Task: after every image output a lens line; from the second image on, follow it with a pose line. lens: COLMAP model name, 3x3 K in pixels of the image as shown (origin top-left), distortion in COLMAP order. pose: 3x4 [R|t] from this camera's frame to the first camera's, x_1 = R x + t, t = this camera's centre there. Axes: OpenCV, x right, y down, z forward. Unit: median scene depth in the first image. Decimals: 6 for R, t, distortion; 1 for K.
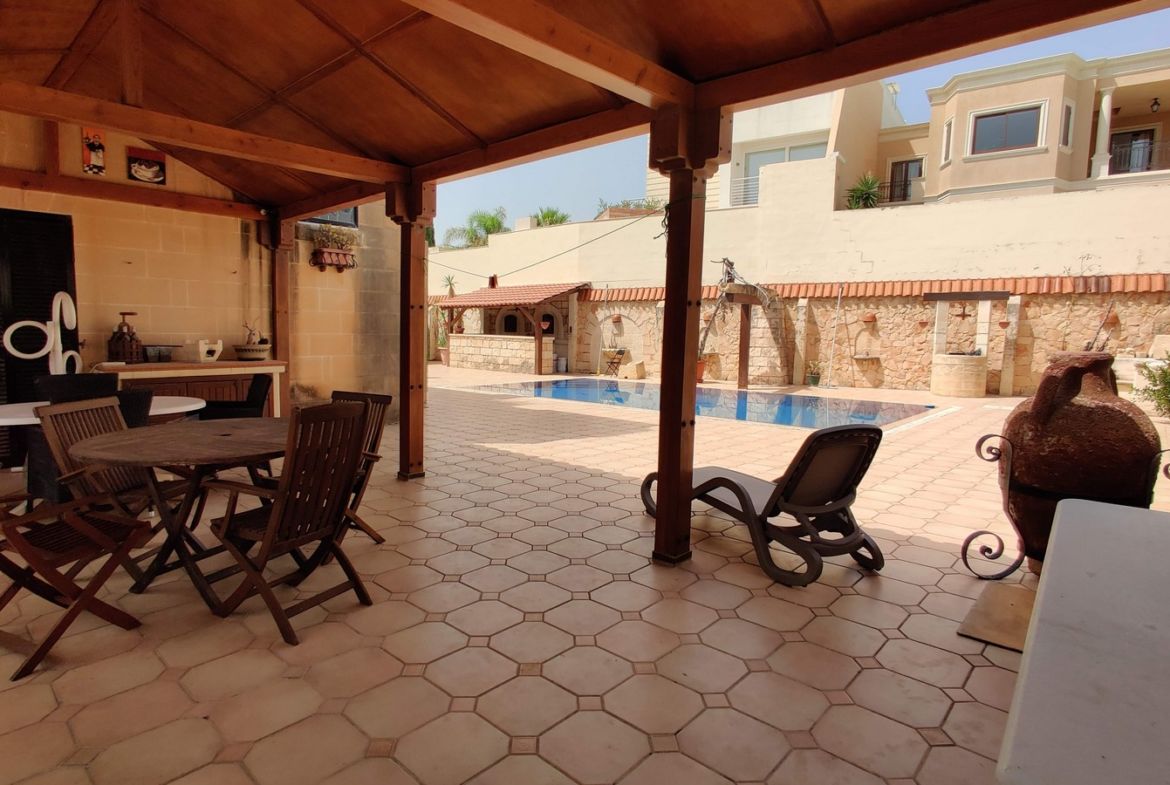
lens RADIAL K [[632.4, 0, 586.5], [0, 632.4, 389.7], [0, 0, 1]] dist [0.002819, -0.002546]
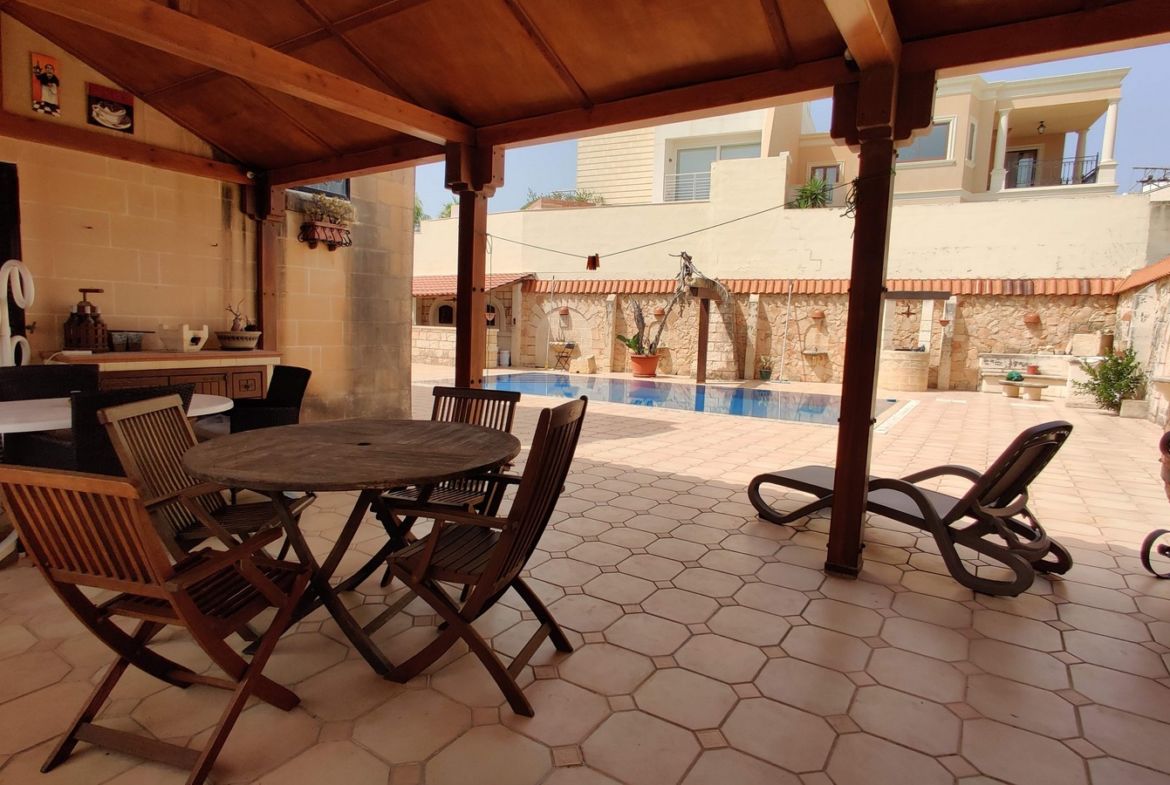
lens RADIAL K [[632.4, 0, 594.4], [0, 632.4, 391.2], [0, 0, 1]] dist [0.002819, -0.002546]
pose [[0.986914, -0.002466, 0.161226, -0.179649], [0.000579, 0.999931, 0.011753, -0.000733], [-0.161244, -0.011506, 0.986848, 0.079958]]
